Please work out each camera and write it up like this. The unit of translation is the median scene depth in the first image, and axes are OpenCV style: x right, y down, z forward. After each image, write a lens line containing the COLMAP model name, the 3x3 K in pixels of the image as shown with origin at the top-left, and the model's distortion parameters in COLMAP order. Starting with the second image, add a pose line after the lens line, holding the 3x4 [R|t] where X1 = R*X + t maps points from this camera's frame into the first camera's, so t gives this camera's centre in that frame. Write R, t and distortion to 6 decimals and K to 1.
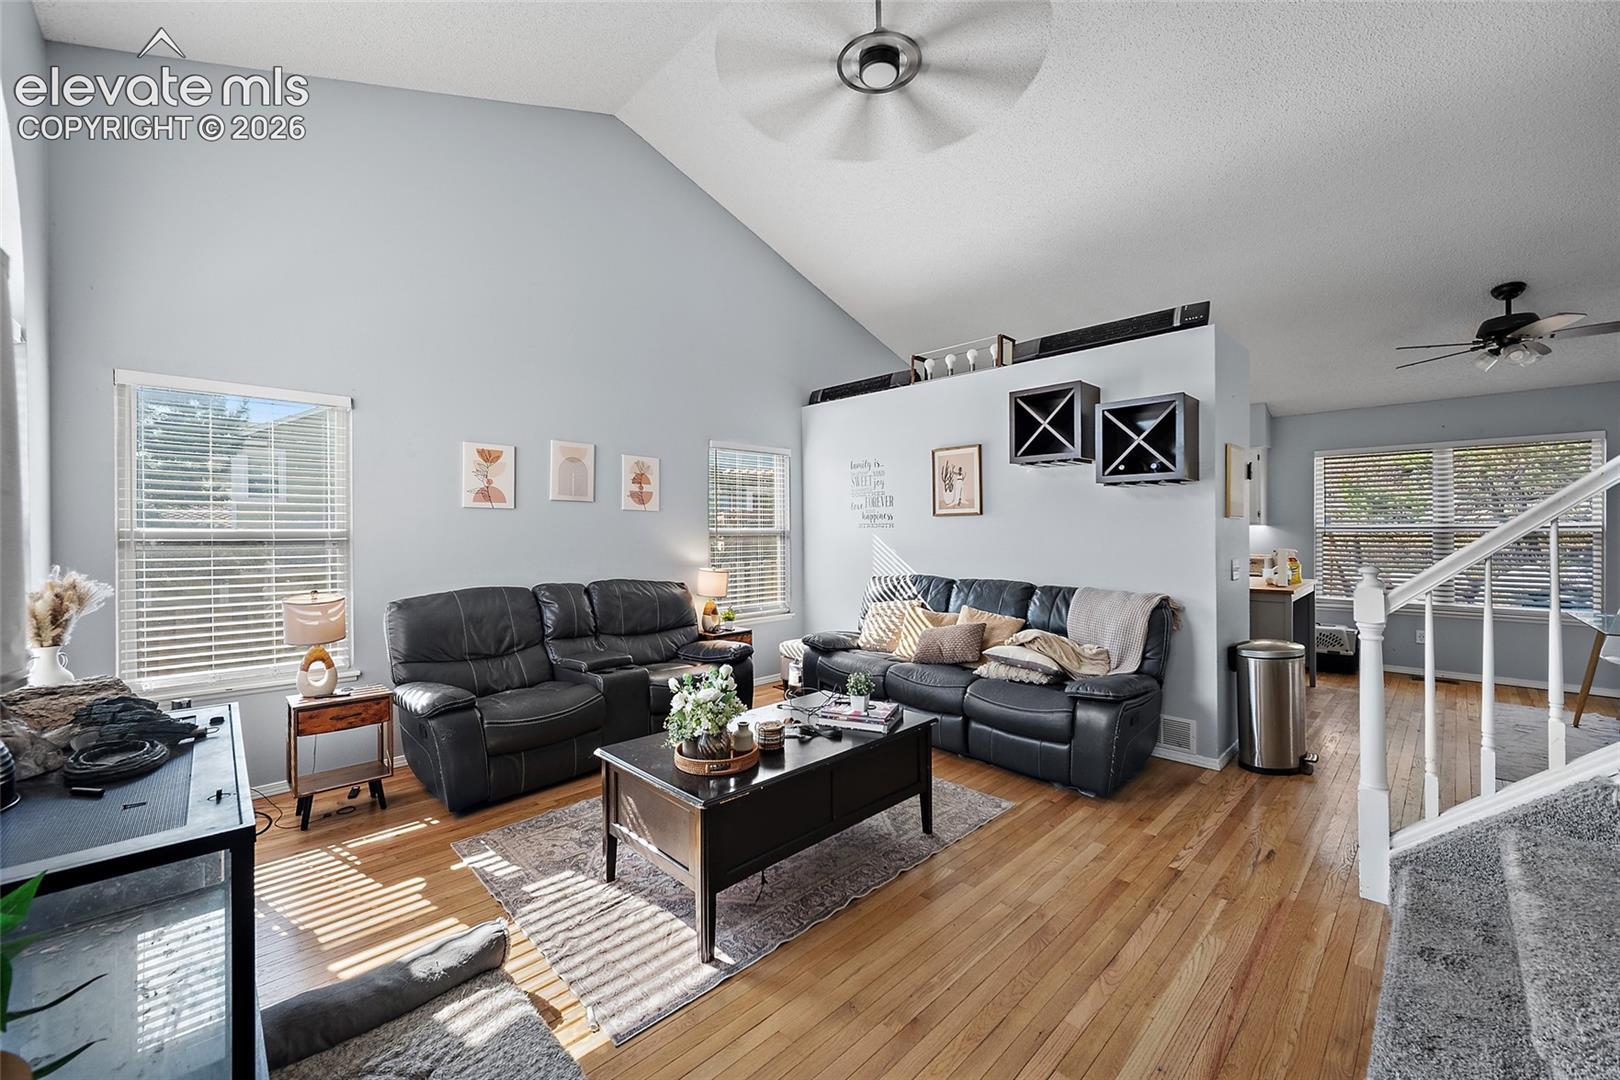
lens RADIAL K [[635.8, 0, 807.3], [0, 635.8, 533.9], [0, 0, 1]] dist [0.000276, -0.001586]
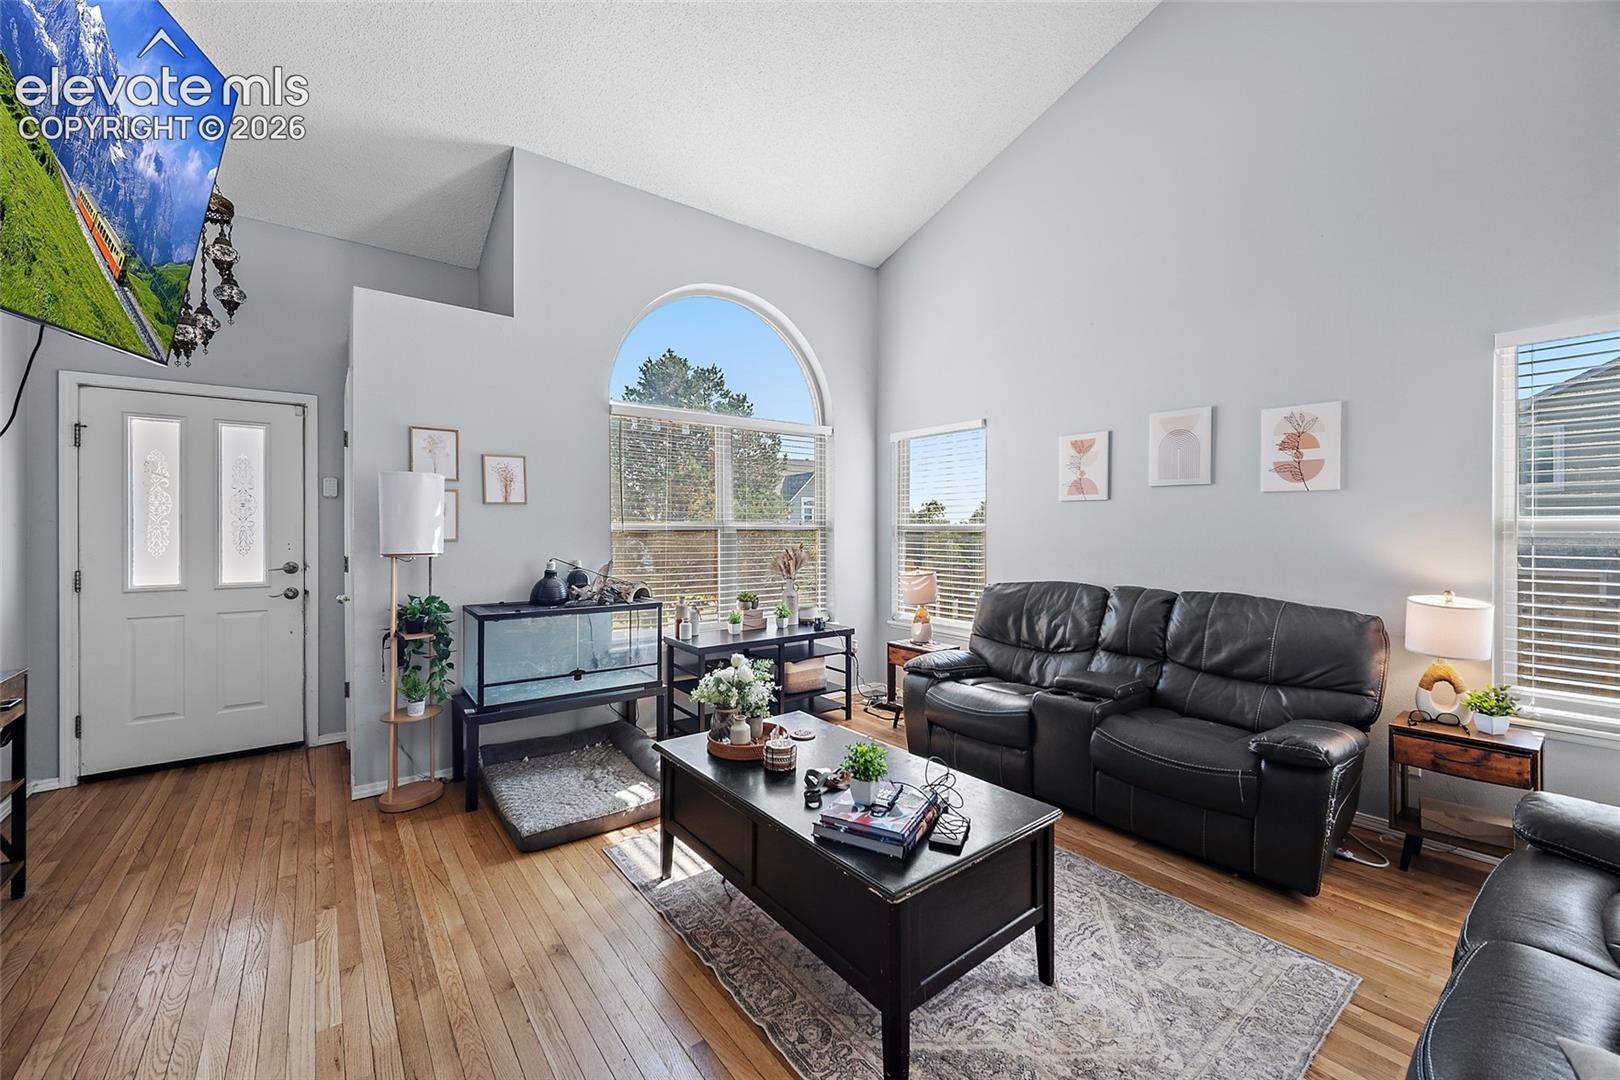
lens RADIAL K [[635.8, 0, 805.1], [0, 635.8, 533.9], [0, 0, 1]] dist [0.000276, -0.001586]
pose [[-0.124856, 0.012902, -0.992091, 0.427159], [-0.001161, 0.999913, 0.013150, -0.002096], [0.992174, 0.002794, -0.124830, 0.595294]]
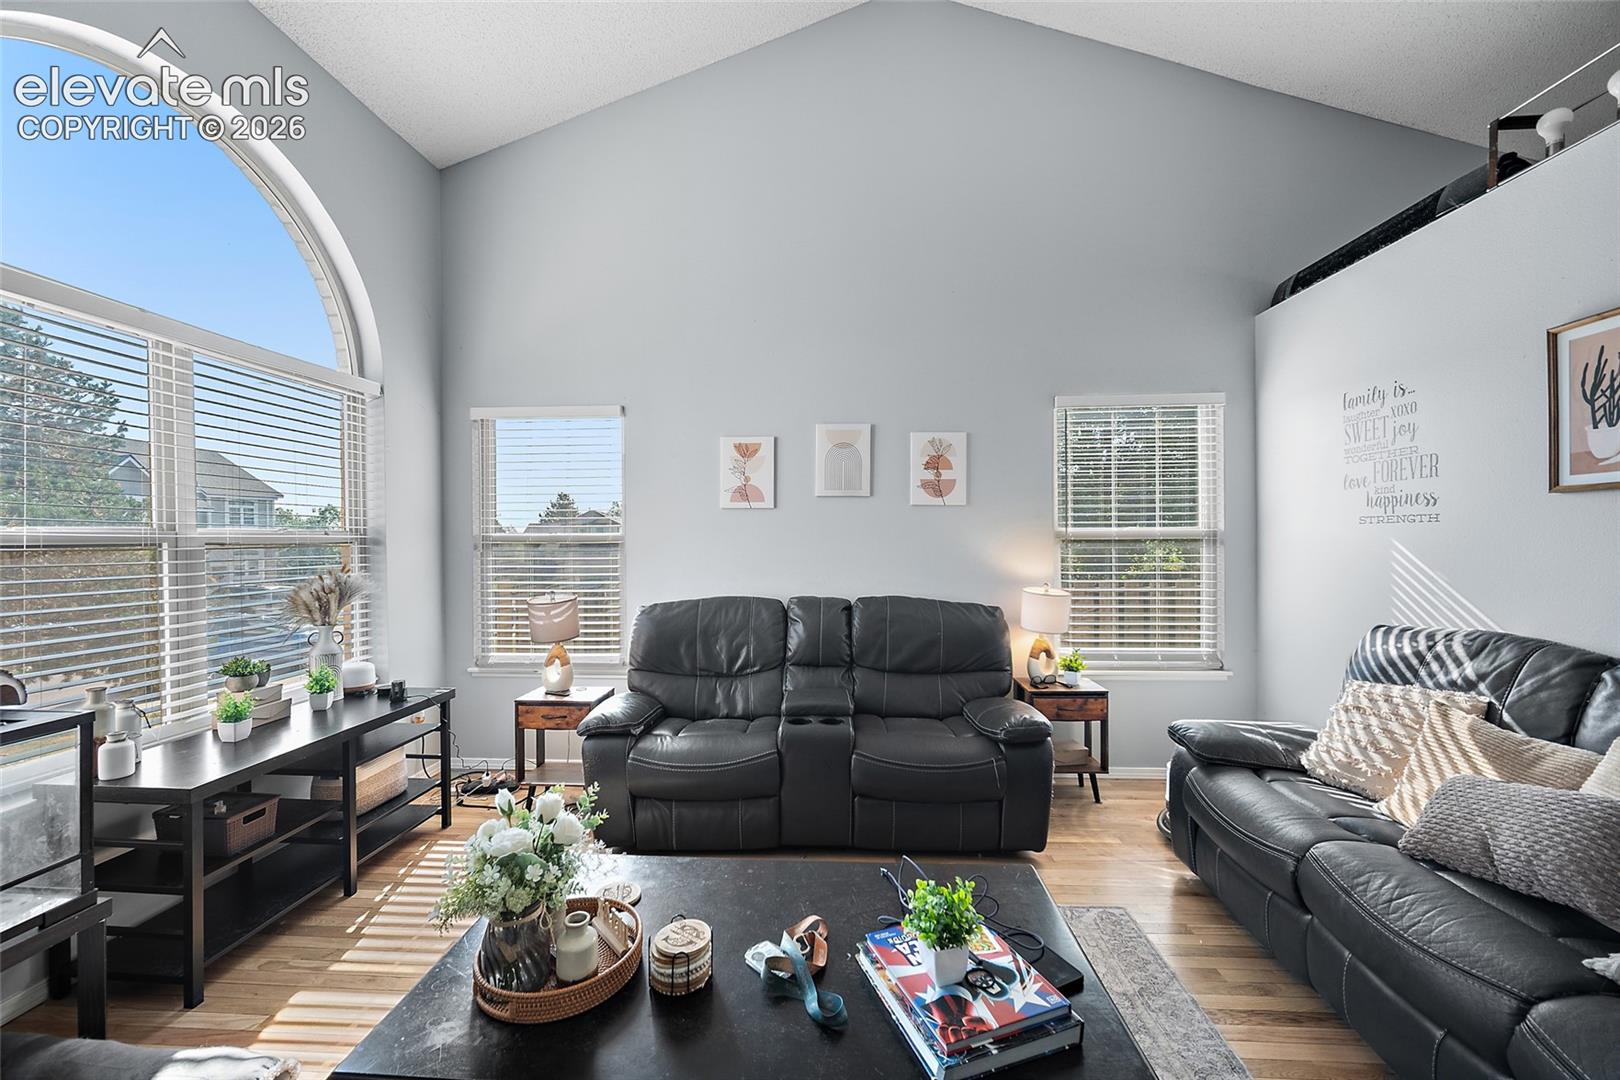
lens RADIAL K [[635.8, 0, 803.8], [0, 635.8, 543.1], [0, 0, 1]] dist [0.000276, -0.001586]
pose [[0.667744, 0.006635, -0.744362, 0.186948], [0.001001, 0.999951, 0.009811, -0.000217], [0.744390, -0.007297, 0.667705, 0.388952]]
